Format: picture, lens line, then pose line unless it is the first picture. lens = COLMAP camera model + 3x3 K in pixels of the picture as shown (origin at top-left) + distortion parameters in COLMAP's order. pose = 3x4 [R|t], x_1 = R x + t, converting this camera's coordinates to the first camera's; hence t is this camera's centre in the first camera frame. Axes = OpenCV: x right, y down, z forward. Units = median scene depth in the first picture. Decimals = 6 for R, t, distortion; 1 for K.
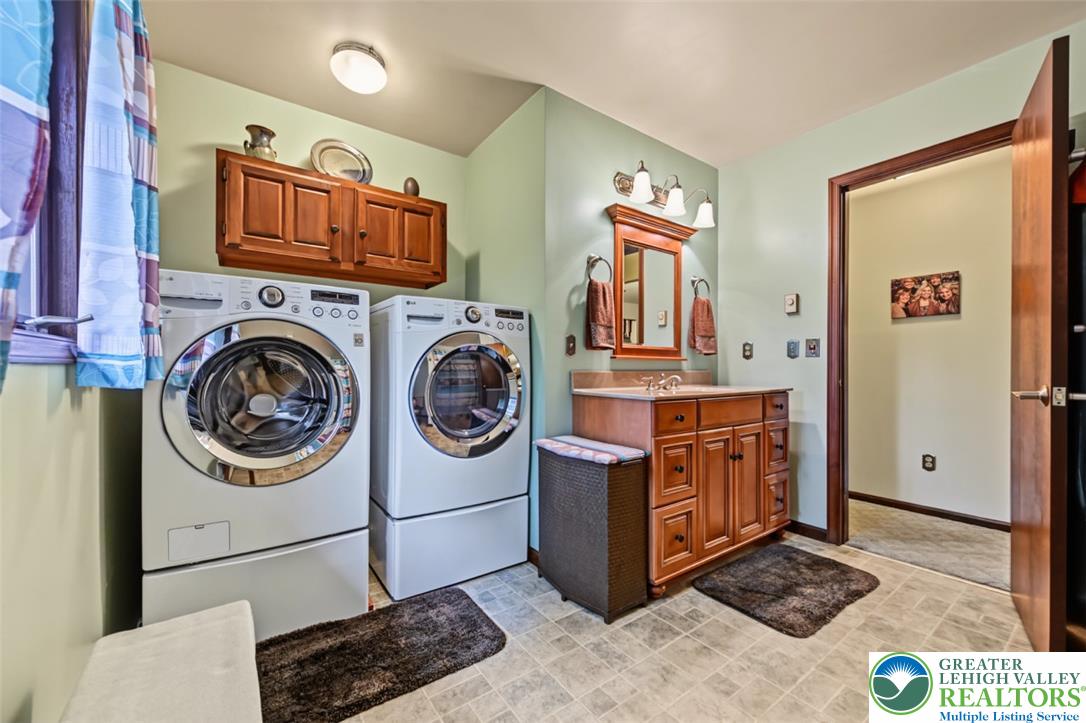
lens RADIAL K [[427.3, 0, 549.0], [0, 427.3, 366.5], [0, 0, 1]] dist [-0.003229, 0.001092]
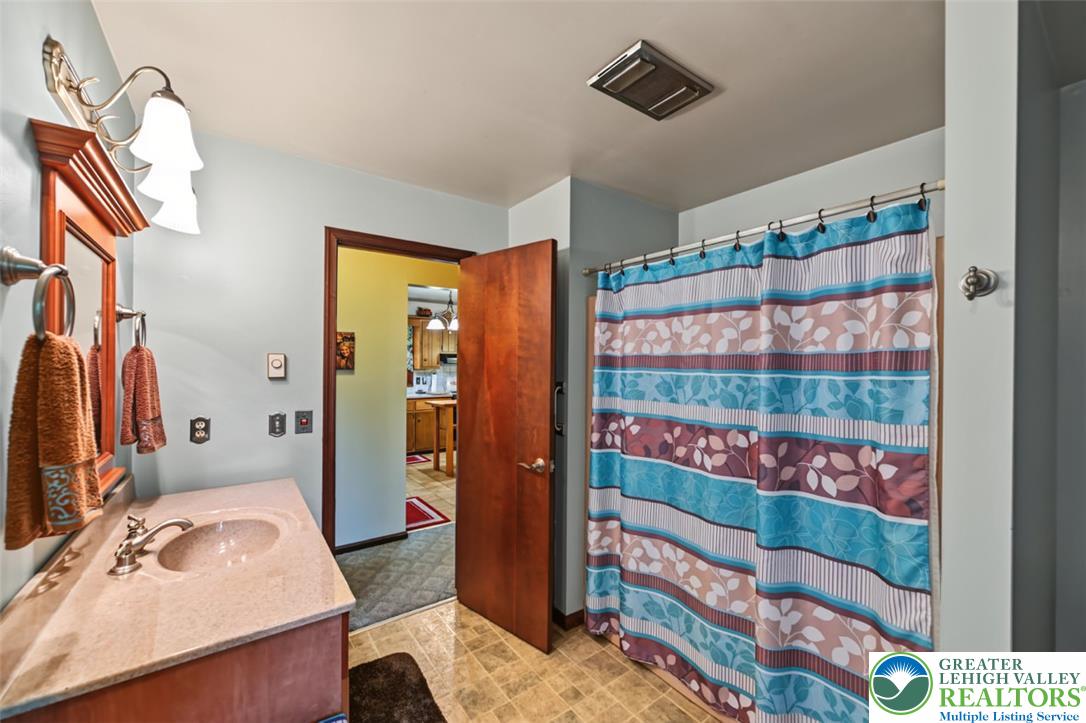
lens RADIAL K [[427.3, 0, 544.6], [0, 427.3, 366.8], [0, 0, 1]] dist [-0.003229, 0.001092]
pose [[0.019723, -0.005433, 0.999791, -0.191548], [-0.004426, 0.999975, 0.005522, -0.154616], [-0.999796, -0.004533, 0.019698, 0.514550]]
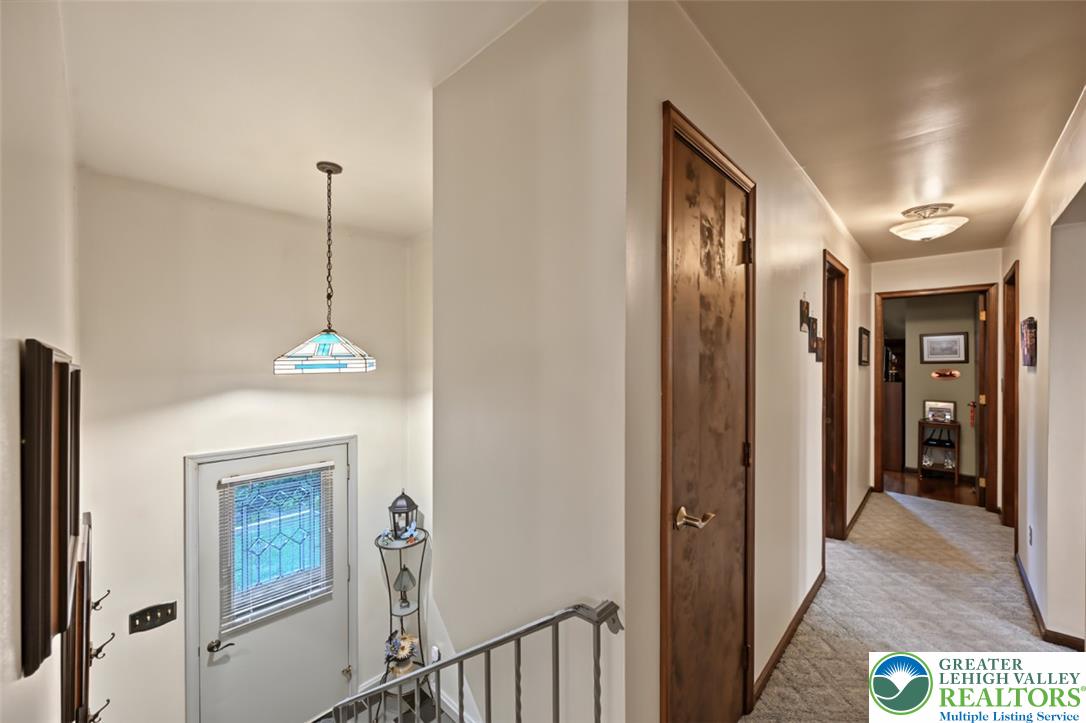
lens RADIAL K [[427.3, 0, 544.7], [0, 427.3, 359.6], [0, 0, 1]] dist [-0.003229, 0.001092]
pose [[0.177087, -0.004561, -0.984185, 1.810639], [0.000370, 0.999989, -0.004568, -0.145202], [0.984195, 0.000445, 0.177087, -0.137621]]
